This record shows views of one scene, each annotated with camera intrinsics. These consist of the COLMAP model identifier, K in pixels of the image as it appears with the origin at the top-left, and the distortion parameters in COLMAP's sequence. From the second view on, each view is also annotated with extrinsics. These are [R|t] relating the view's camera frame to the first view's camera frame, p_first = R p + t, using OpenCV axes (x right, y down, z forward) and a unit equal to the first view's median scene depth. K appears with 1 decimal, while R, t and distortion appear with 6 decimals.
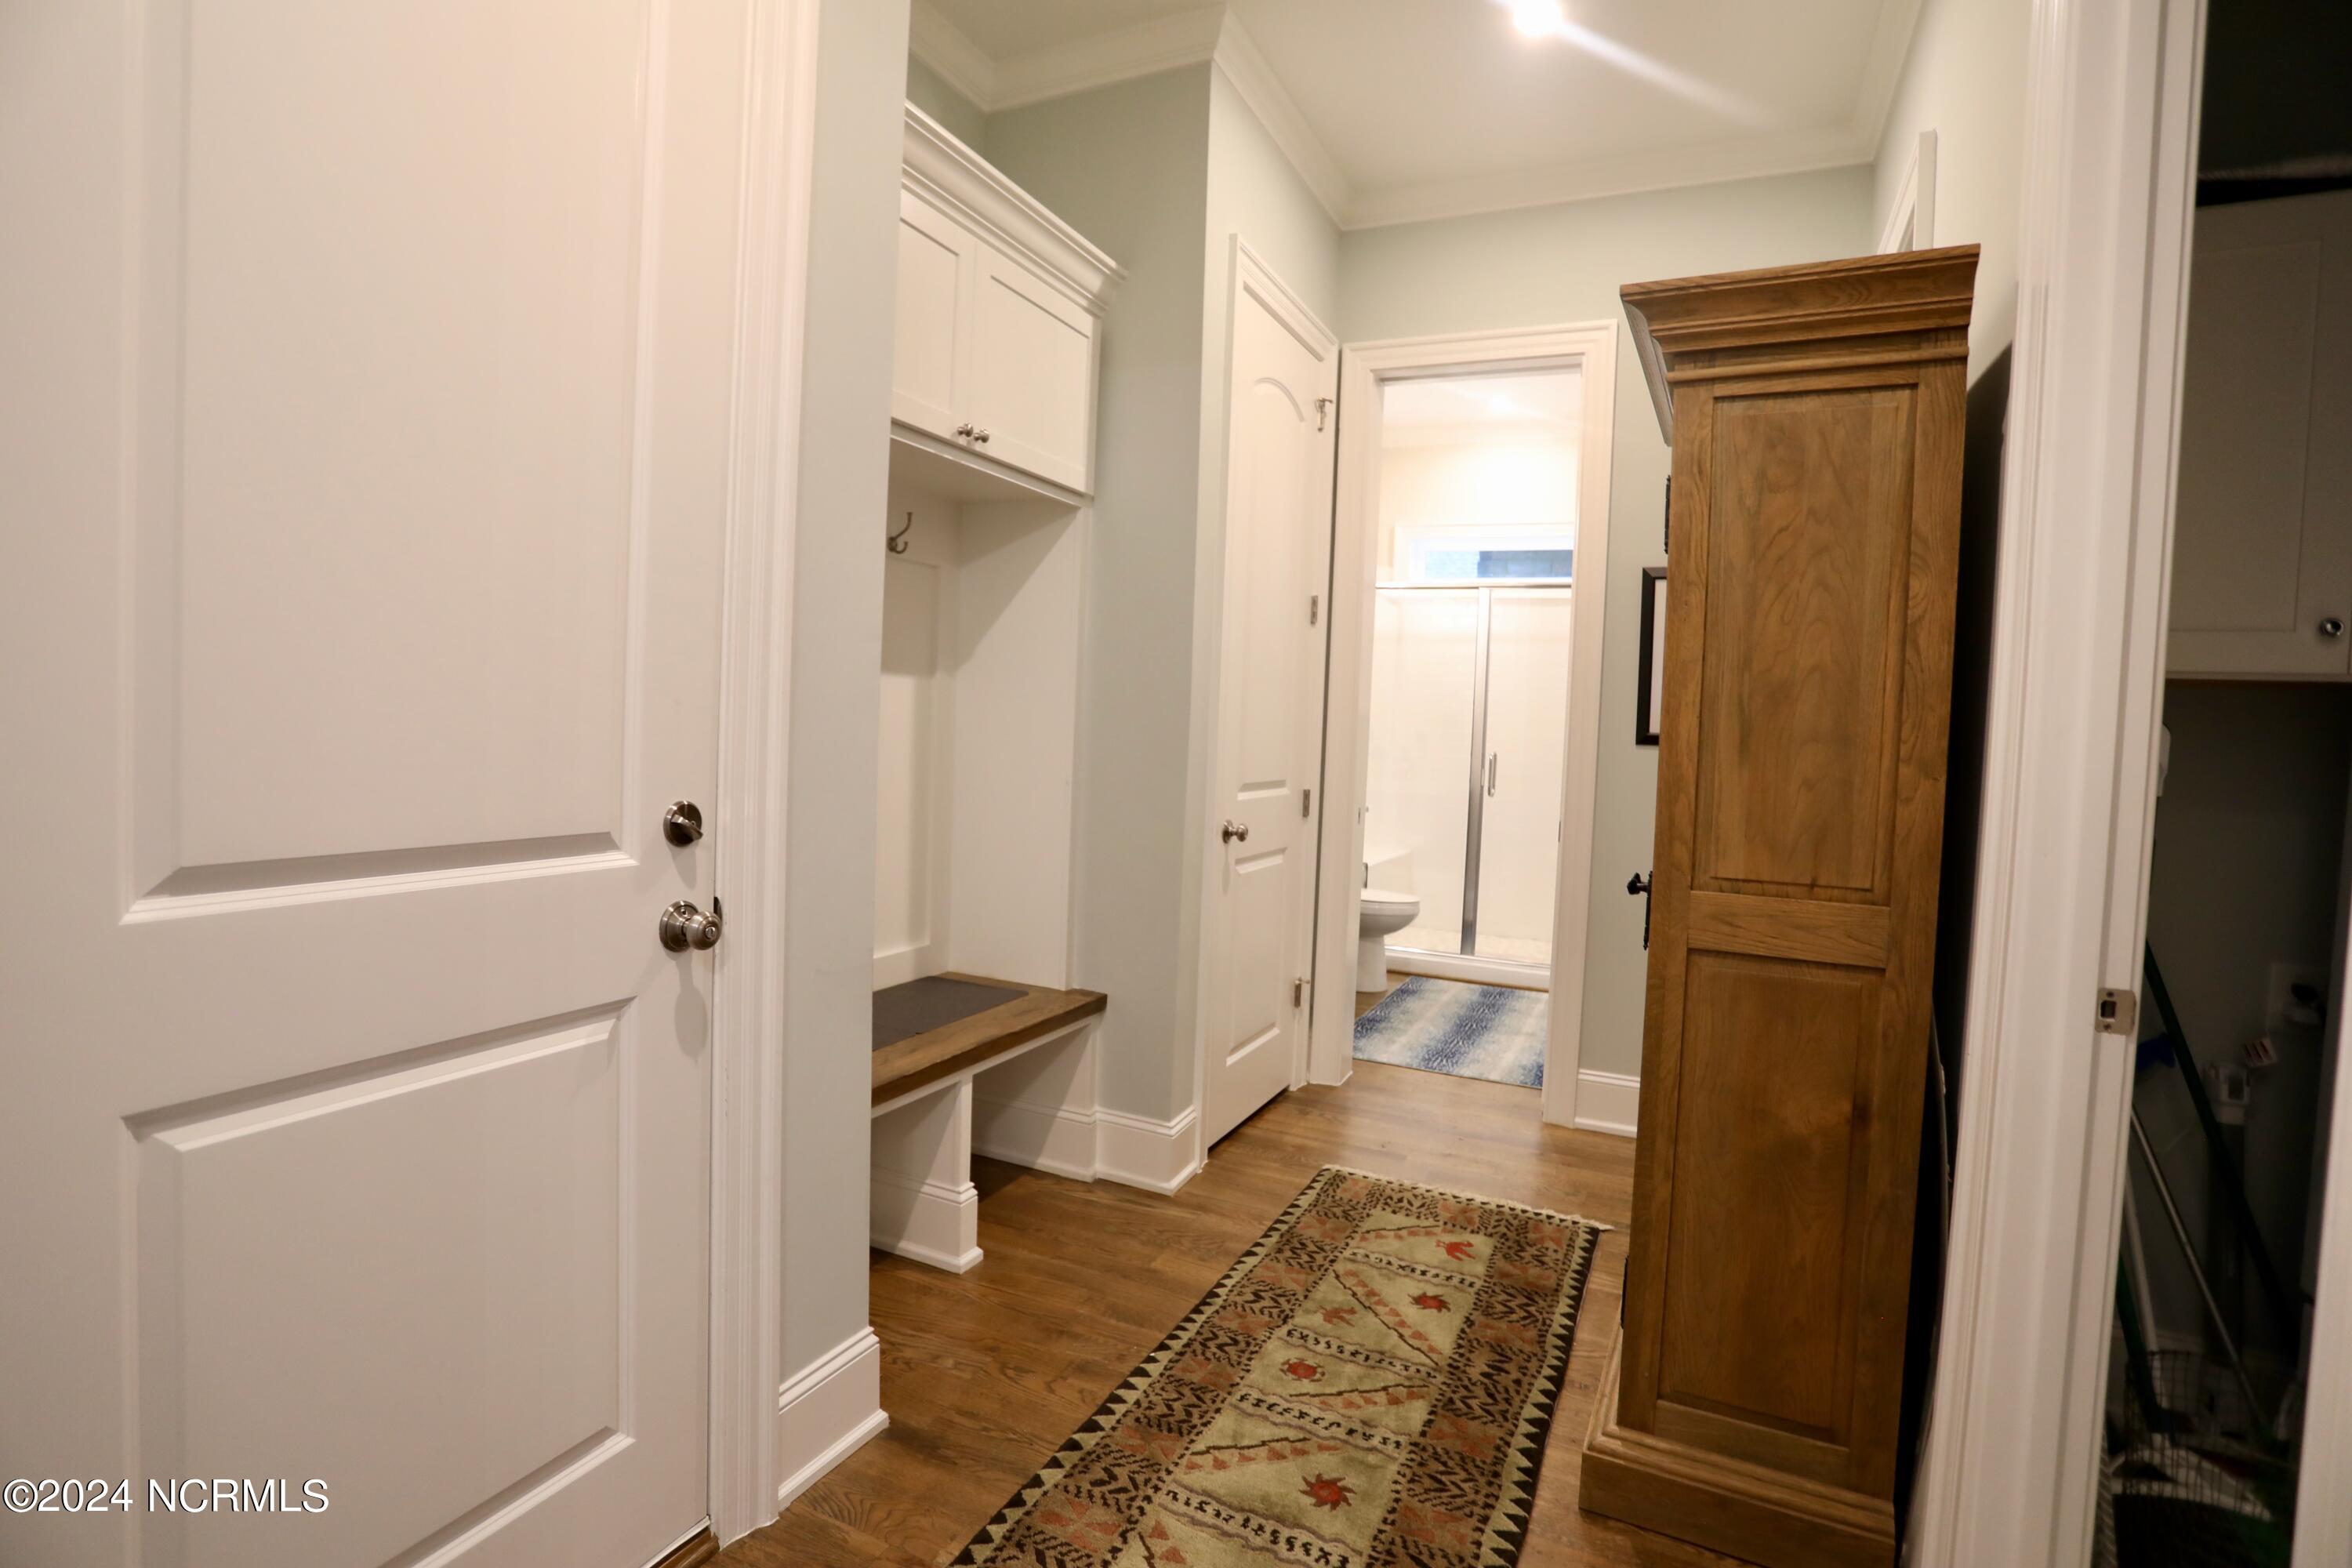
lens RADIAL K [[1144.7, 0, 1172.0], [0, 1144.7, 762.6], [0, 0, 1]] dist [-0.020597, 0.000426]
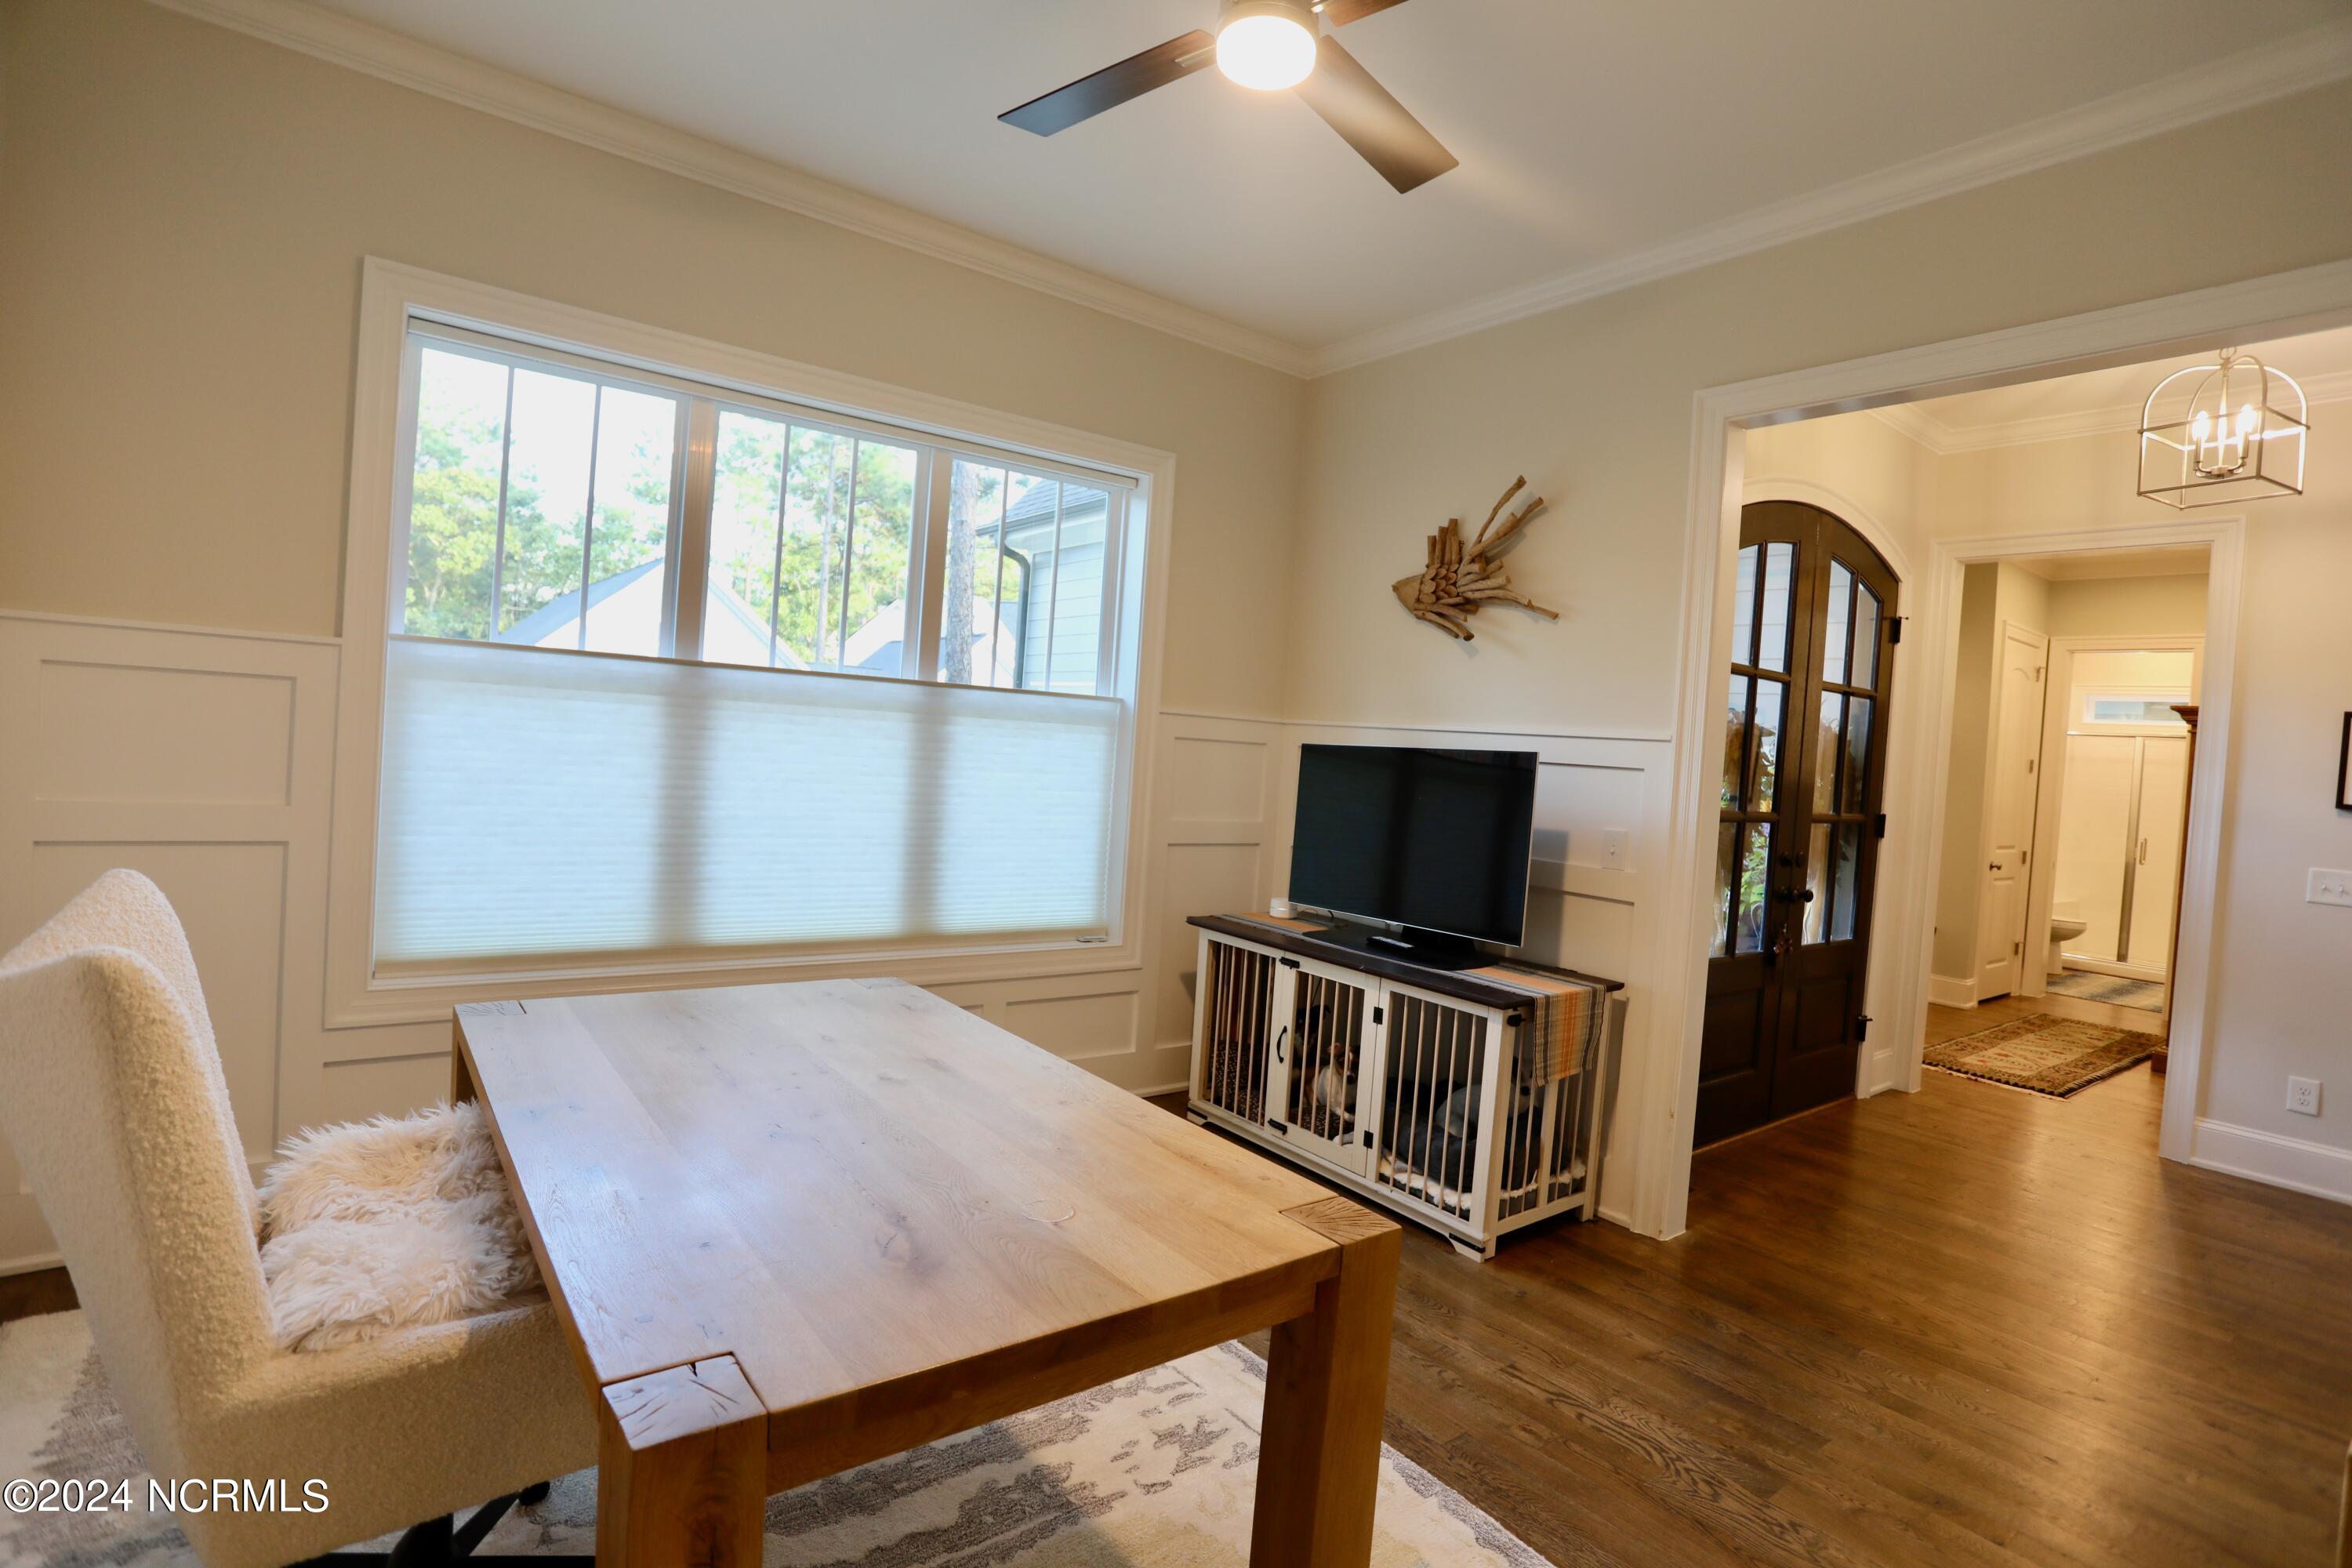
lens RADIAL K [[1144.7, 0, 1172.0], [0, 1144.7, 762.6], [0, 0, 1]] dist [-0.020597, 0.000426]
pose [[0.895648, 0.026347, -0.443982, -0.363814], [-0.045726, 0.998409, -0.032995, 0.001537], [0.442407, 0.049853, 0.895428, -1.549907]]
